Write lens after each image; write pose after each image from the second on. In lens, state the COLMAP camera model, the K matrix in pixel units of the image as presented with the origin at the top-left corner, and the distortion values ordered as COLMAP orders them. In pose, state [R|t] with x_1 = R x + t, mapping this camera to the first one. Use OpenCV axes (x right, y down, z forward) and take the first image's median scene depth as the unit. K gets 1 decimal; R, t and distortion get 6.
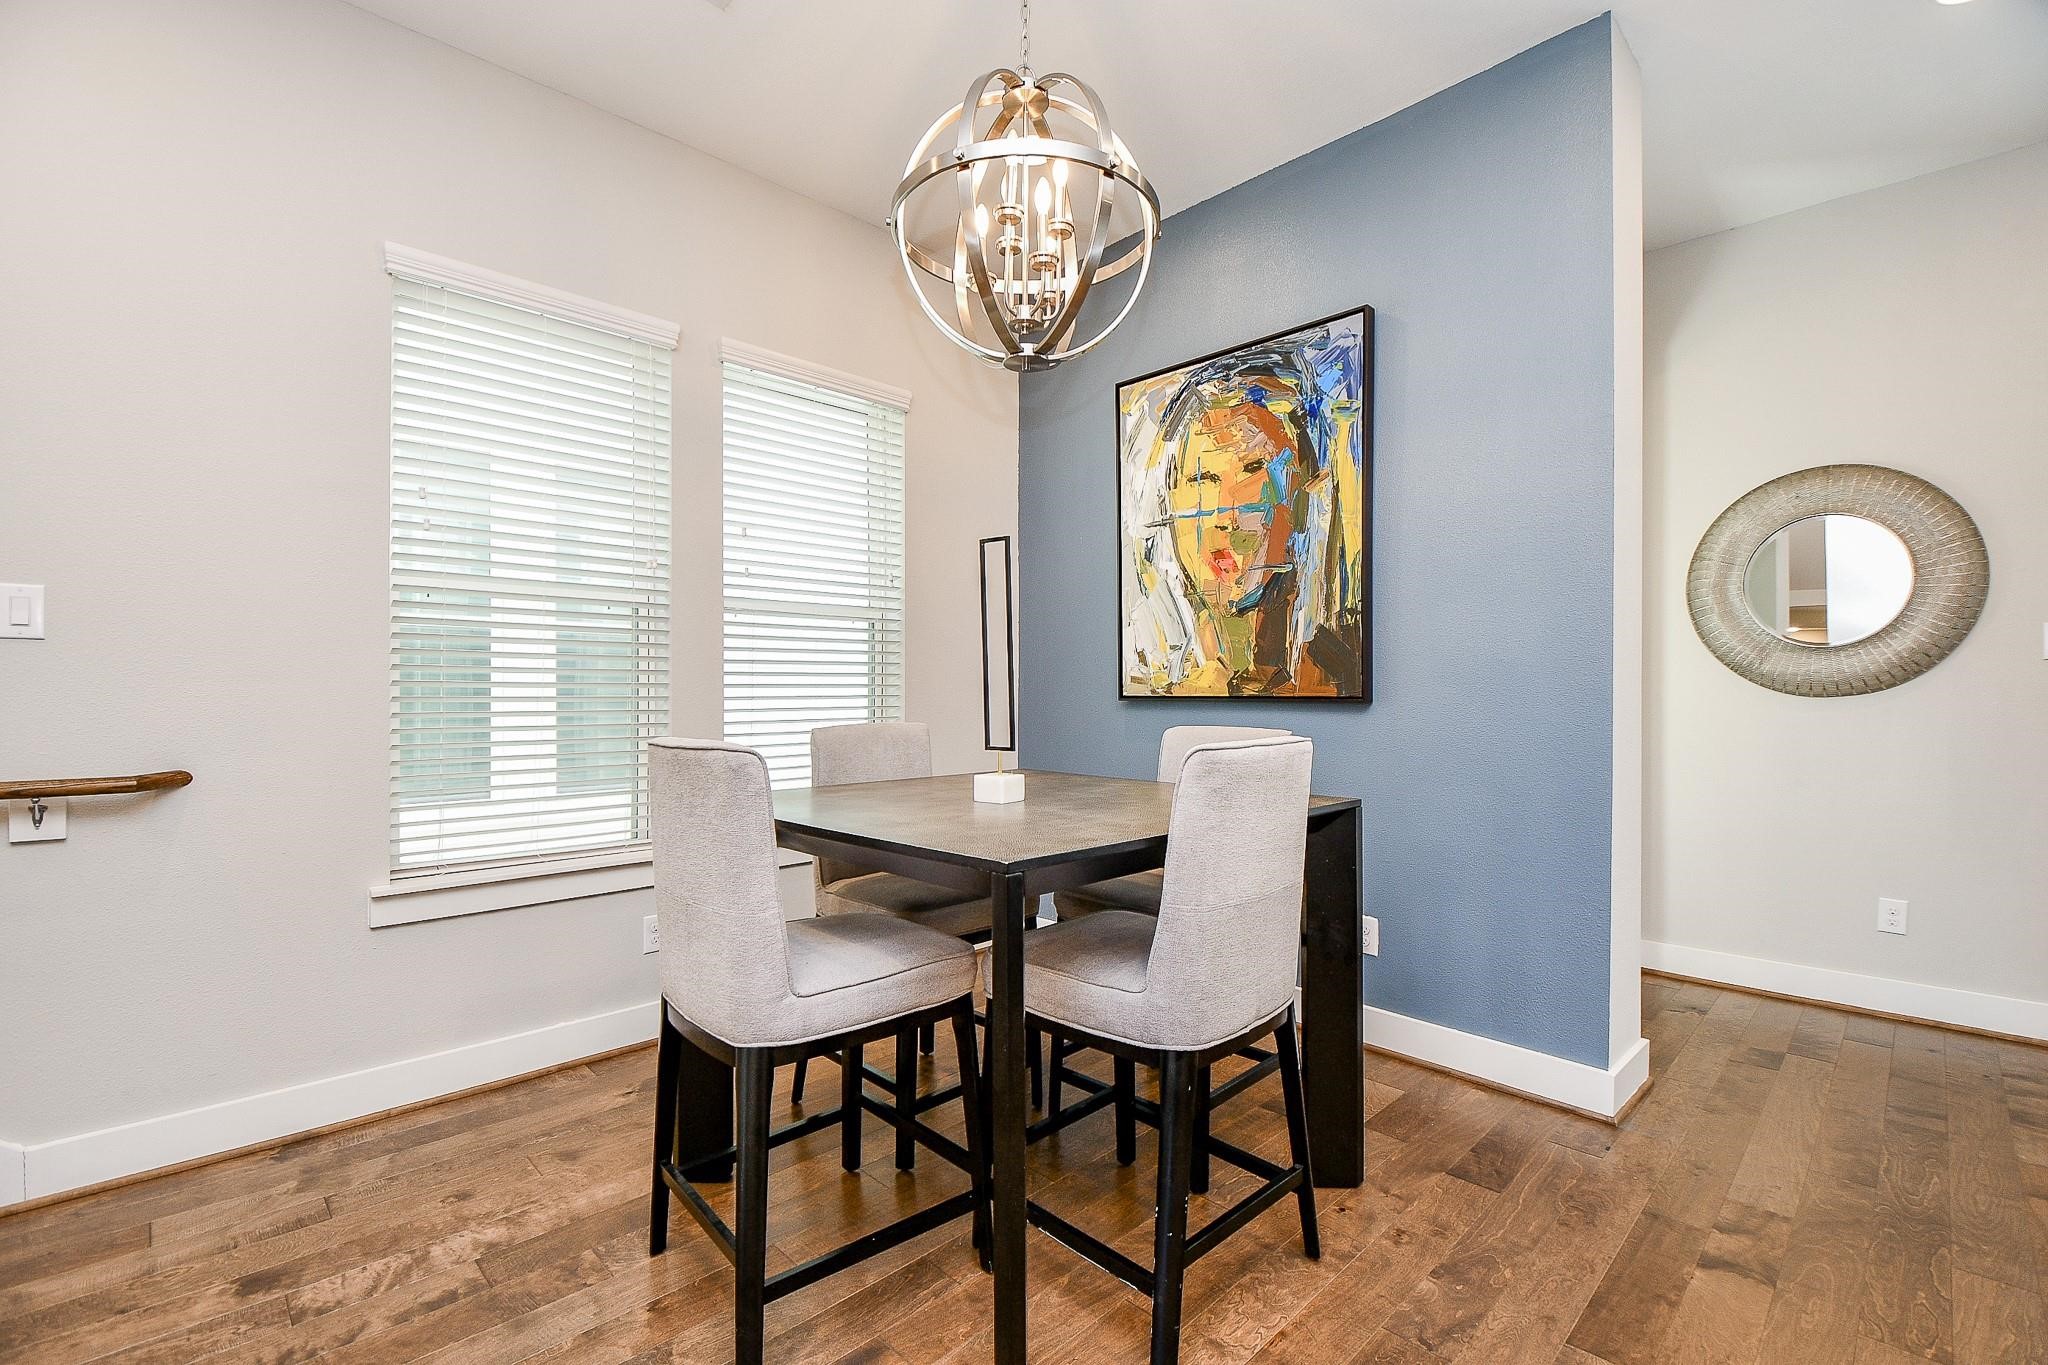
lens RADIAL K [[901.6, 0, 1034.9], [0, 901.6, 689.6], [0, 0, 1]] dist [-0.005403, -0.005676]
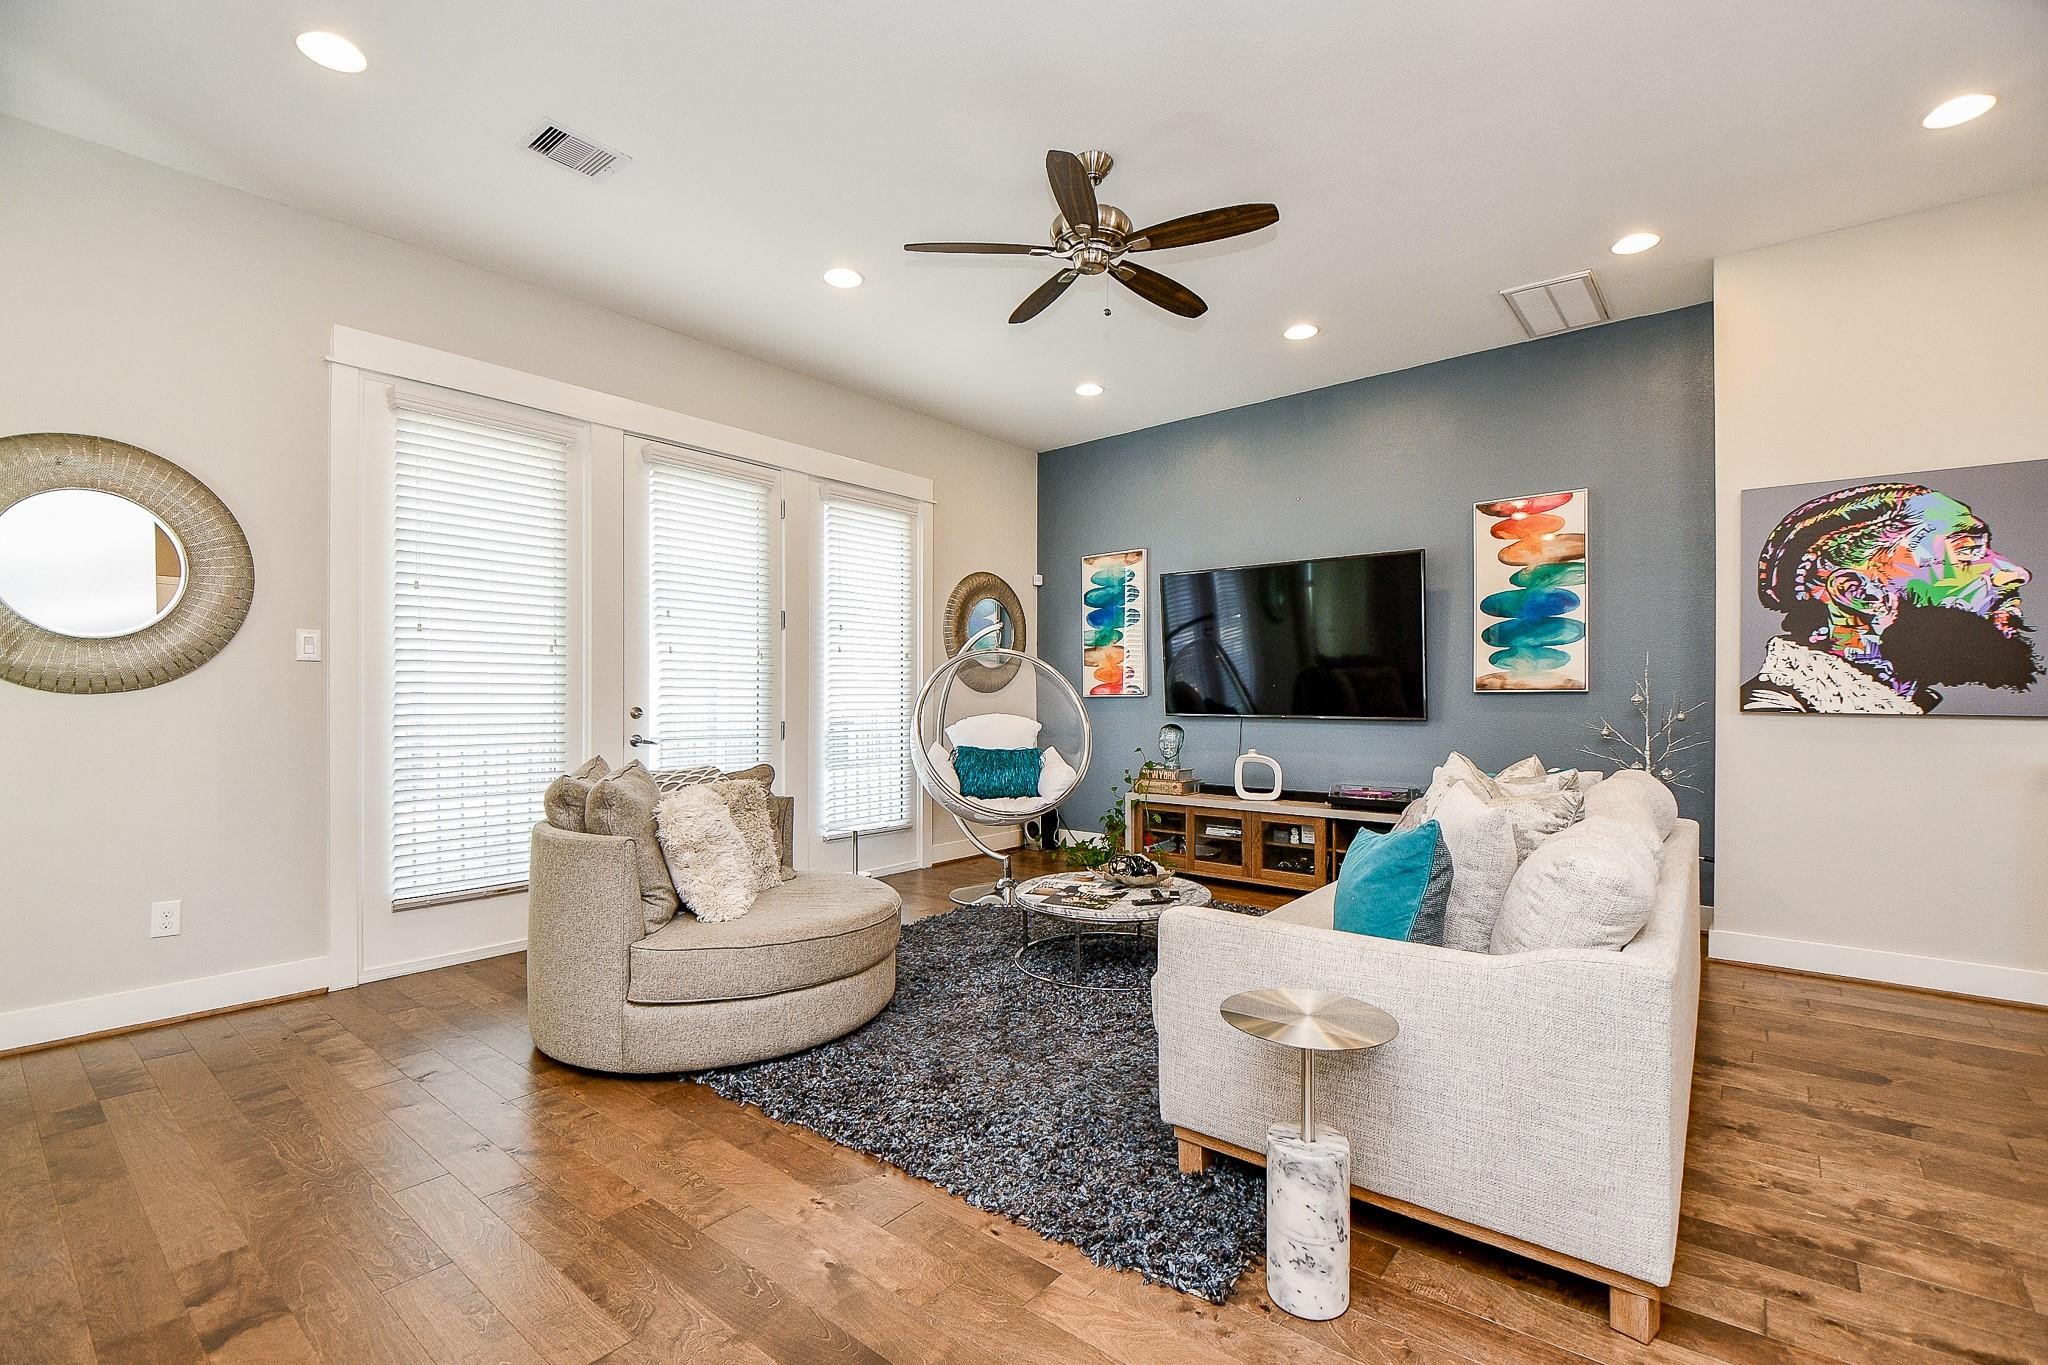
lens RADIAL K [[901.6, 0, 1033.8], [0, 901.6, 689.3], [0, 0, 1]] dist [-0.005403, -0.005676]
pose [[-0.128529, 0.005479, 0.991691, -0.127081], [-0.012357, 0.999898, -0.007125, -0.001196], [-0.991629, -0.013170, -0.128448, 0.190155]]
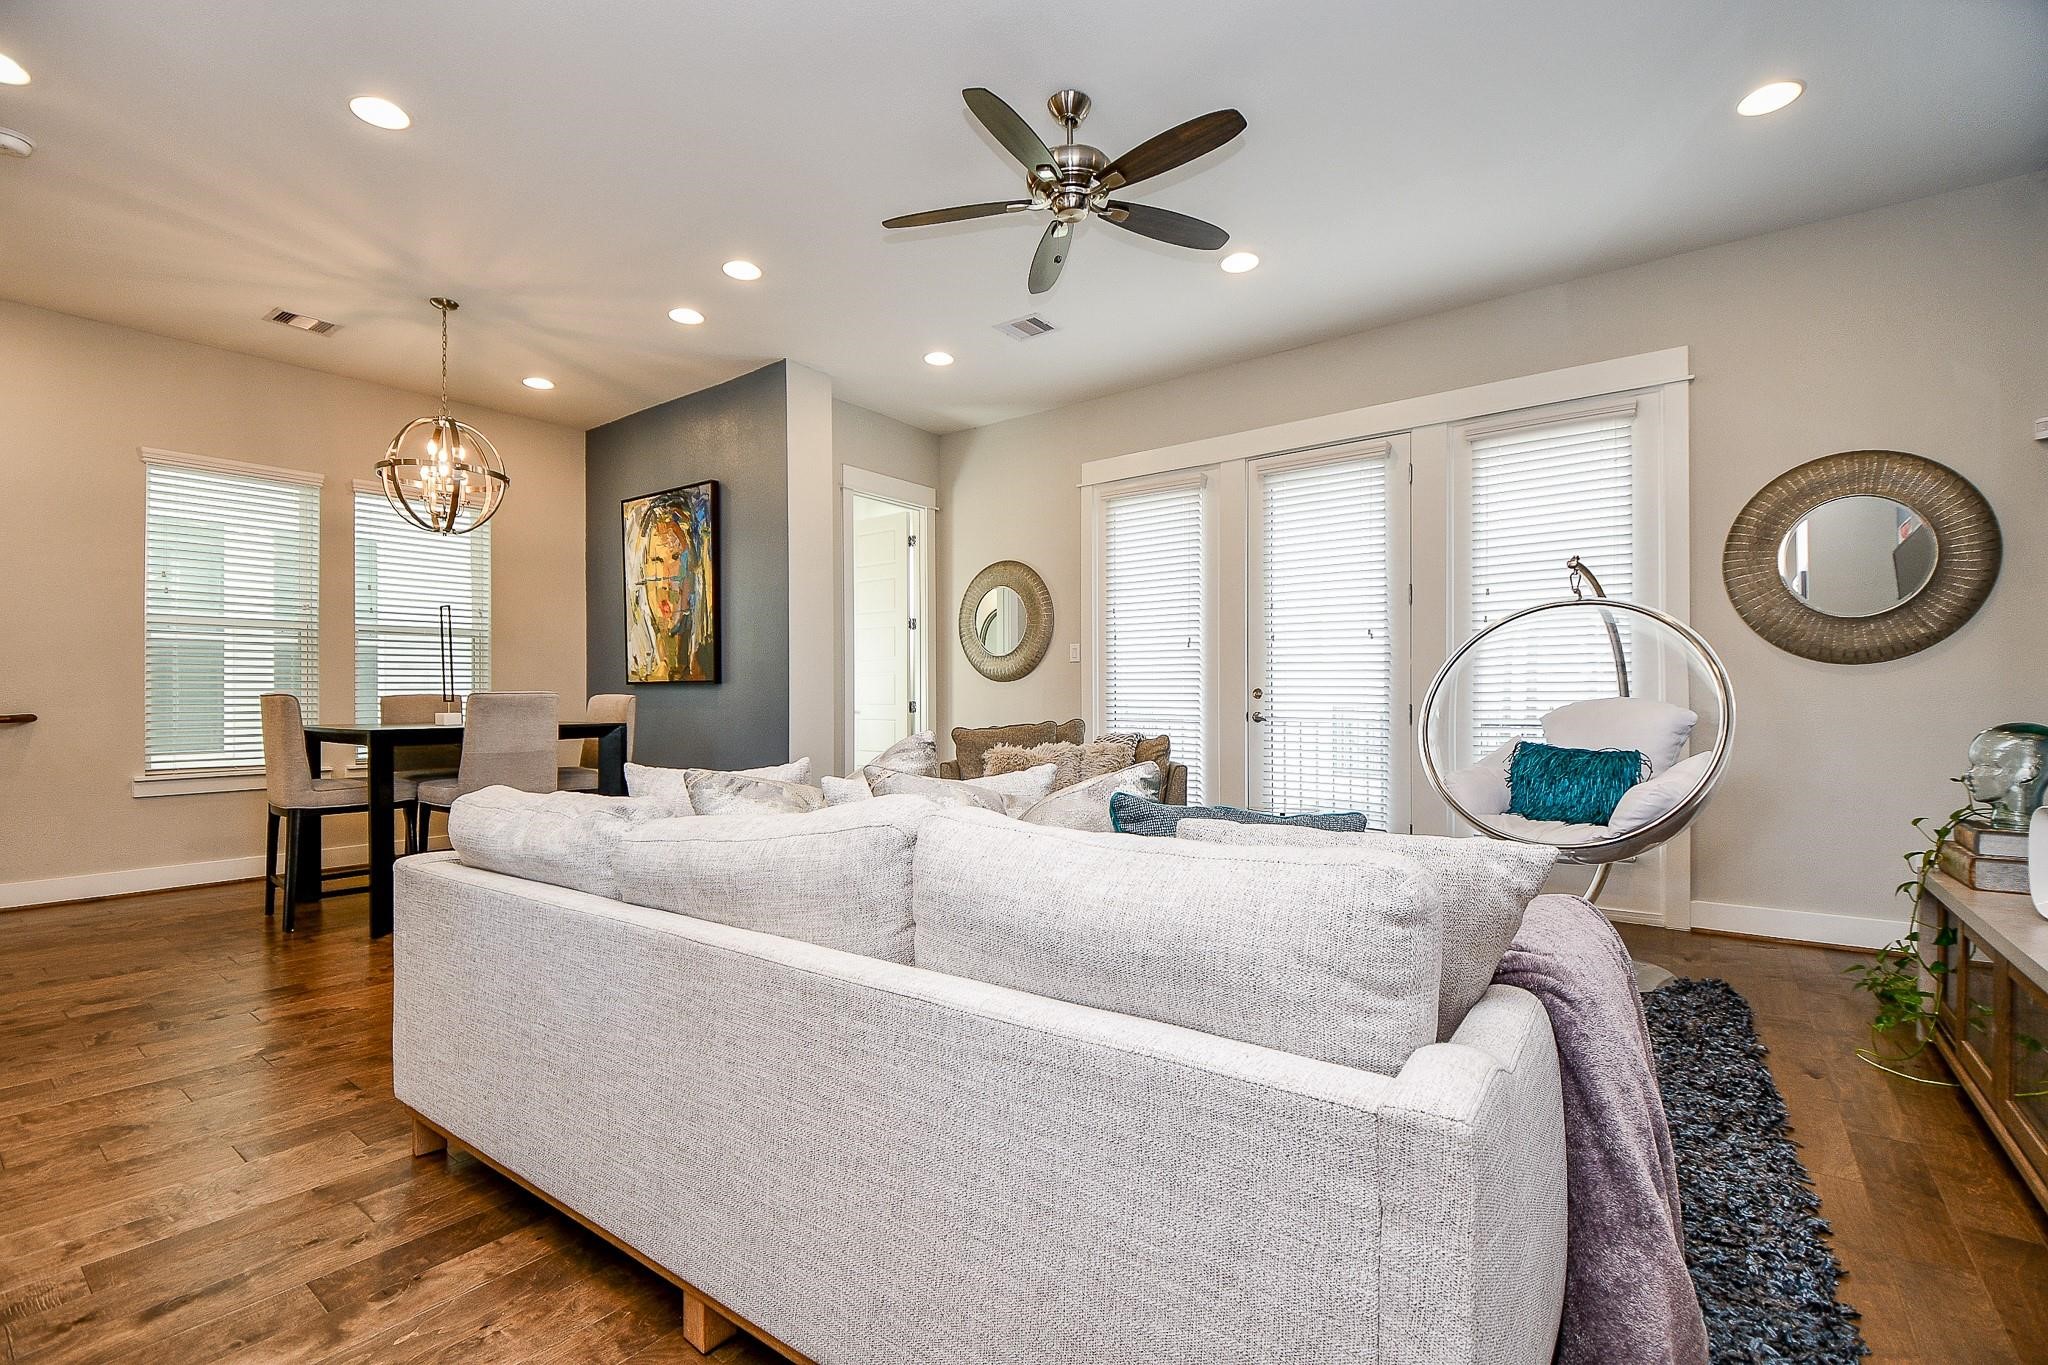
lens RADIAL K [[901.6, 0, 1027.1], [0, 901.6, 687.7], [0, 0, 1]] dist [-0.005403, -0.005676]
pose [[0.987085, -0.001172, 0.160194, 0.667708], [0.001535, 0.999997, -0.002145, 0.025874], [-0.160191, 0.002363, 0.987083, -0.944179]]
